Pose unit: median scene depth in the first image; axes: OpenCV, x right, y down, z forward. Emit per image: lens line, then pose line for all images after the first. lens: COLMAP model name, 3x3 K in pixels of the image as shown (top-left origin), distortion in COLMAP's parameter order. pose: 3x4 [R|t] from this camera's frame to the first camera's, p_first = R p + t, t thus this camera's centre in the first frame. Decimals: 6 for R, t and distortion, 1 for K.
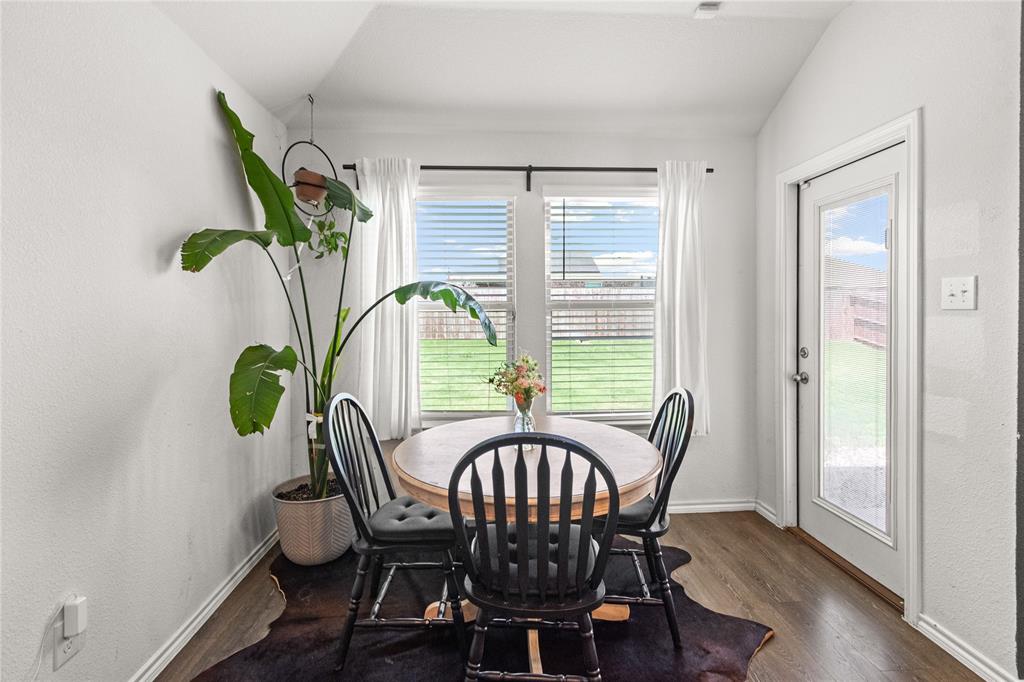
lens RADIAL K [[483.8, 0, 512.3], [0, 483.8, 319.6], [0, 0, 1]] dist [-0.001295, -0.000276]
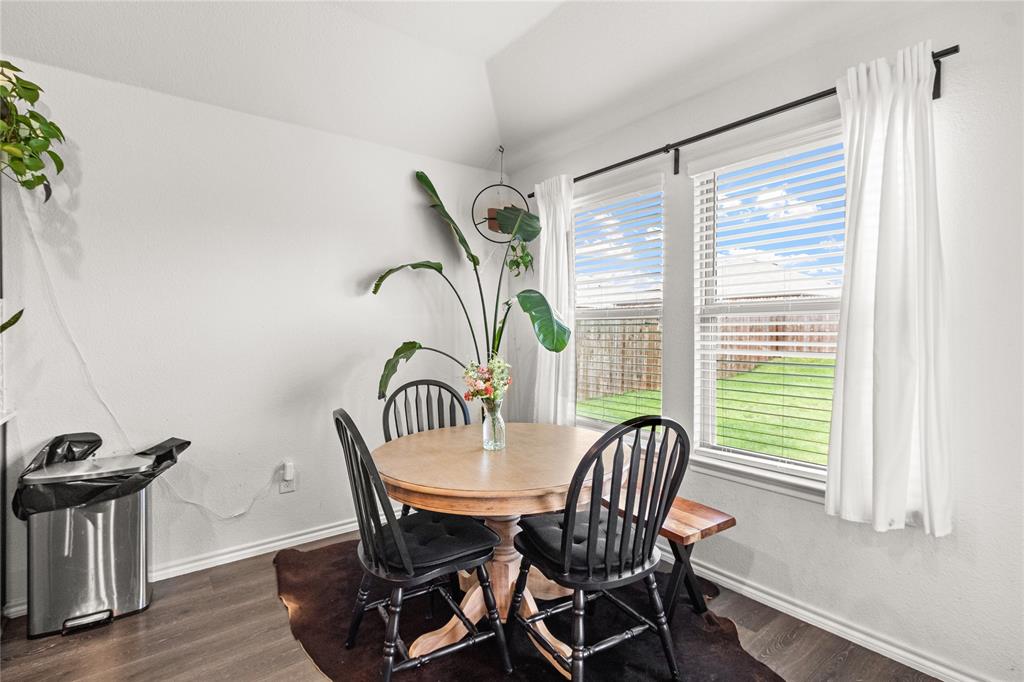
lens RADIAL K [[485.0, 0, 513.9], [0, 485.0, 333.0], [0, 0, 1]] dist [0.000617, 0.000033]
pose [[0.558038, 0.010558, -0.829748, 0.684152], [-0.014781, 0.999887, 0.002782, 0.015007], [0.829684, 0.010712, 0.558131, 0.350068]]
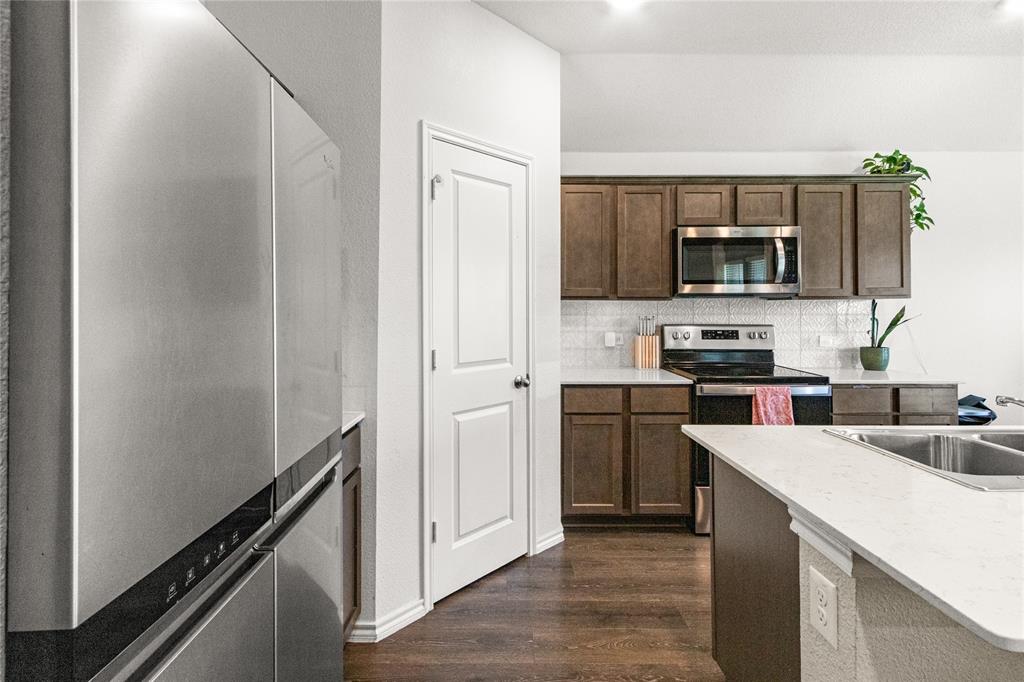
lens RADIAL K [[483.0, 0, 504.8], [0, 483.0, 306.1], [0, 0, 1]] dist [0.015758, -0.011589]
pose [[-0.070929, 0.000602, -0.997481, 0.944495], [-0.012863, 0.999916, 0.001518, 0.003394], [0.997398, 0.012938, -0.070915, -0.833269]]
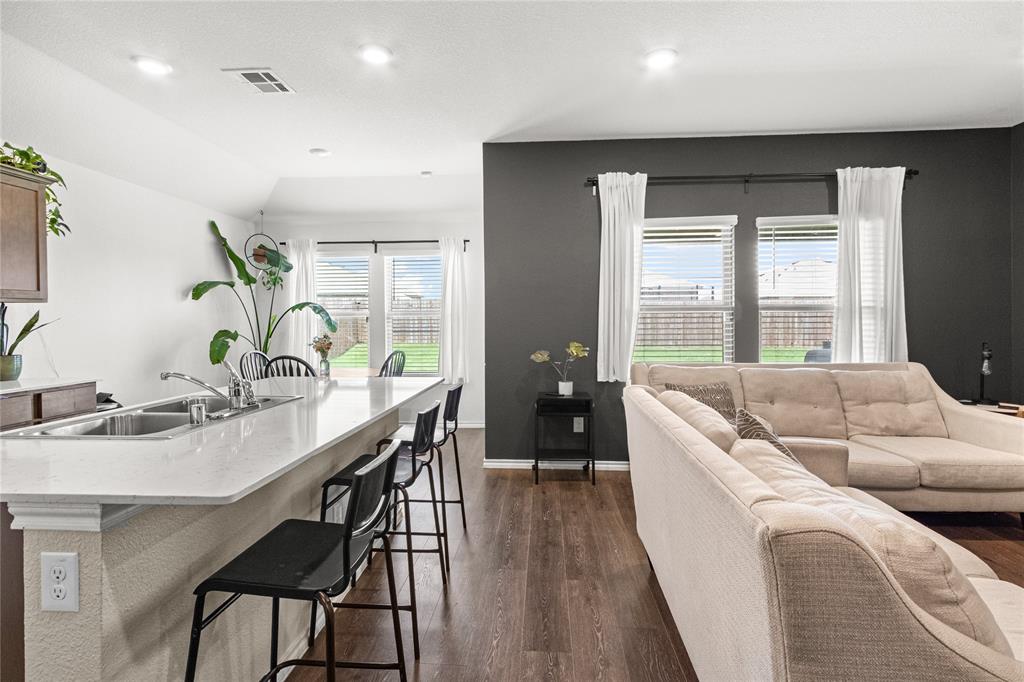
lens RADIAL K [[486.4, 0, 512.2], [0, 486.4, 325.8], [0, 0, 1]] dist [0.006399, 0.000154]
pose [[0.991232, 0.003964, -0.132072, 0.958128], [-0.004779, 0.999971, -0.005861, 0.031305], [0.132045, 0.006441, 0.991223, -0.952851]]
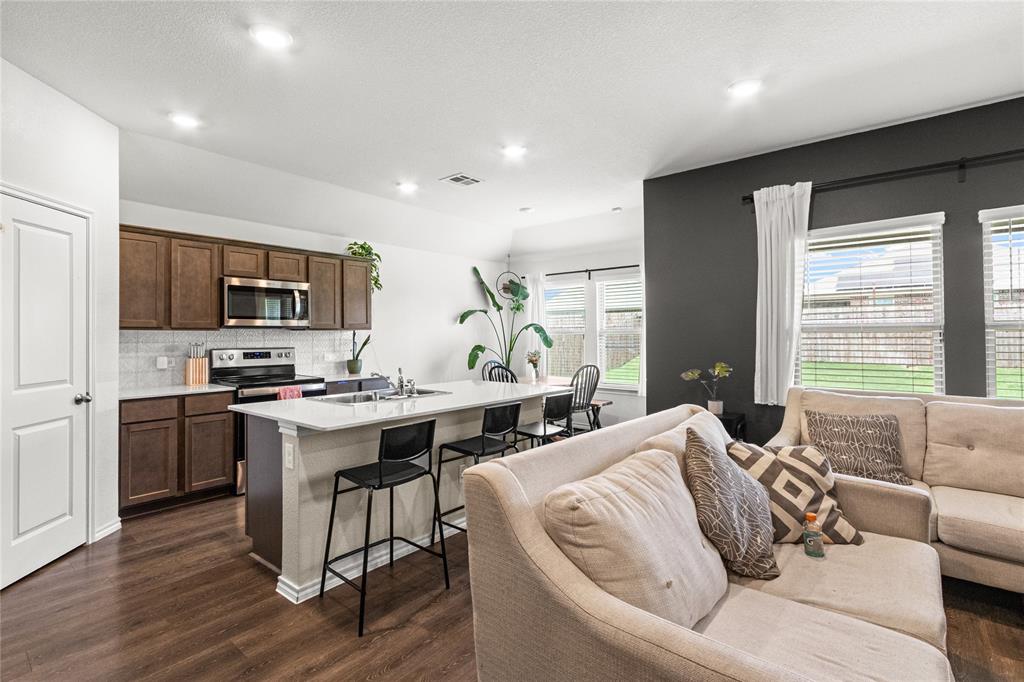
lens RADIAL K [[482.2, 0, 502.6], [0, 482.2, 329.9], [0, 0, 1]] dist [0.014726, -0.006478]
pose [[0.716883, -0.004609, -0.697178, 1.514242], [-0.008695, 0.999841, -0.015551, -0.000019], [0.697139, 0.017211, 0.716729, -1.002106]]
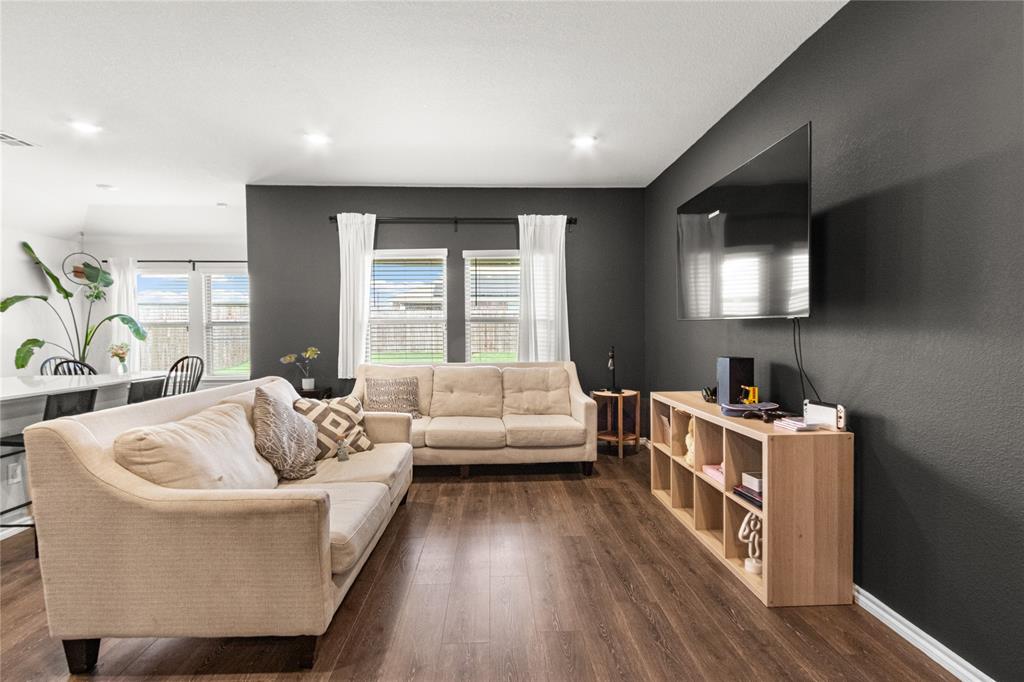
lens RADIAL K [[471.3, 0, 508.0], [0, 471.3, 340.4], [0, 0, 1]] dist [0.003988, 0.000672]
pose [[0.999520, 0.002956, -0.030824, 1.769715], [-0.002744, 0.999972, 0.006897, 0.030449], [0.030844, -0.006809, 0.999501, -1.254220]]
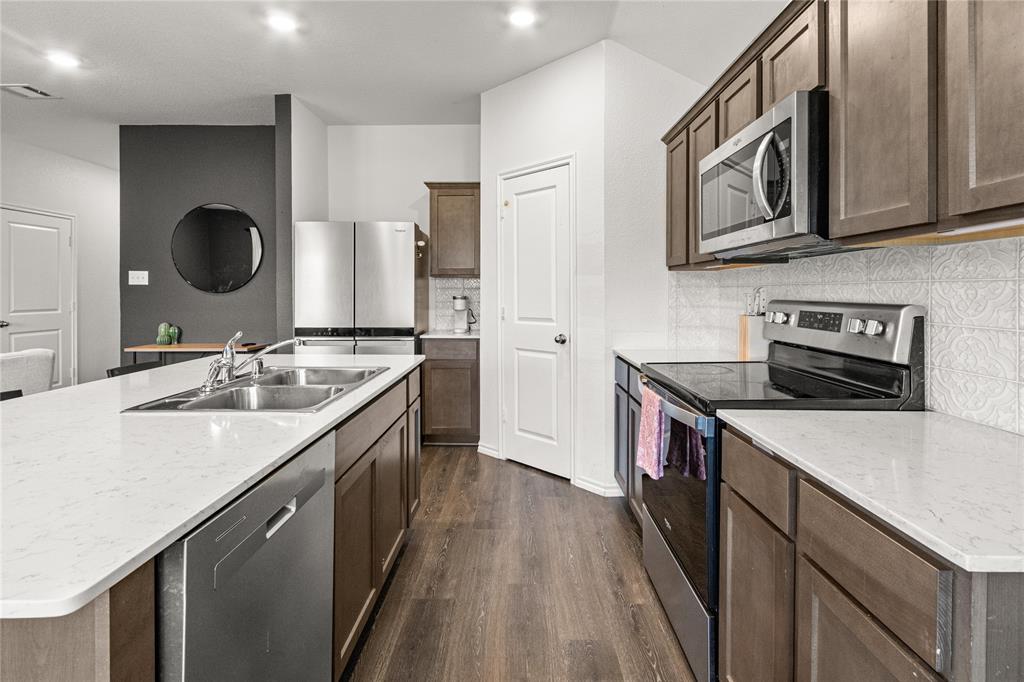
lens RADIAL K [[487.5, 0, 516.1], [0, 487.5, 296.2], [0, 0, 1]] dist [0.003626, -0.000338]
pose [[-0.997602, 0.004914, 0.069034, -0.003434], [0.006358, 0.999765, 0.020718, 0.021822], [-0.068916, 0.021107, -0.997399, 0.378487]]
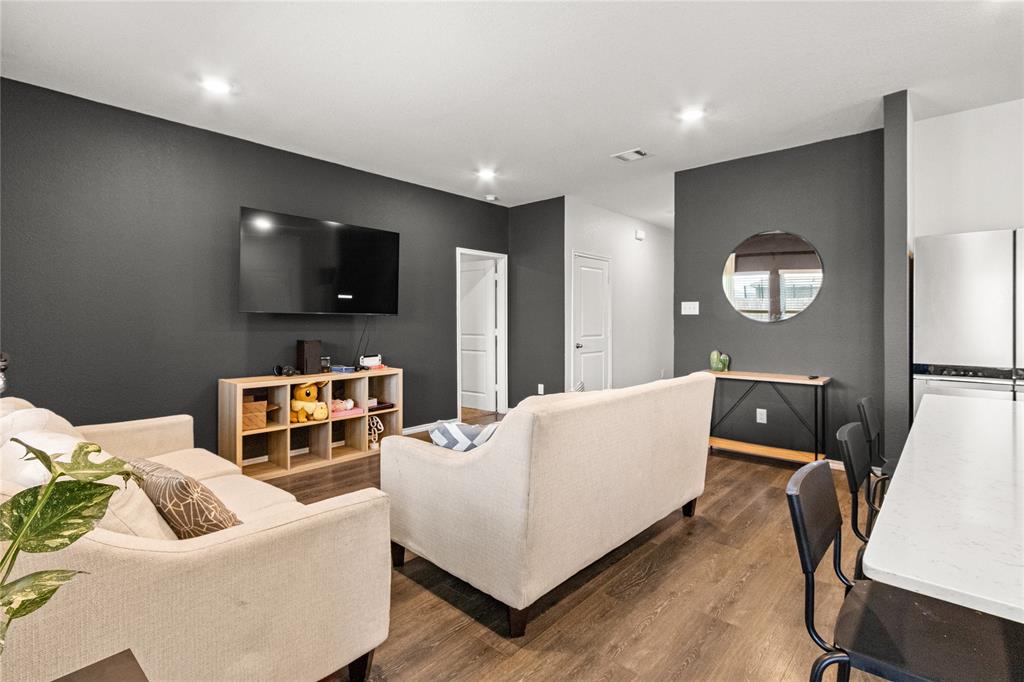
lens RADIAL K [[483.8, 0, 512.3], [0, 483.8, 319.6], [0, 0, 1]] dist [-0.001295, -0.000276]
pose [[-0.693841, 0.007746, 0.720087, 0.578064], [0.015126, 0.999878, 0.003820, 0.010967], [-0.719970, 0.013542, -0.693874, 0.544518]]
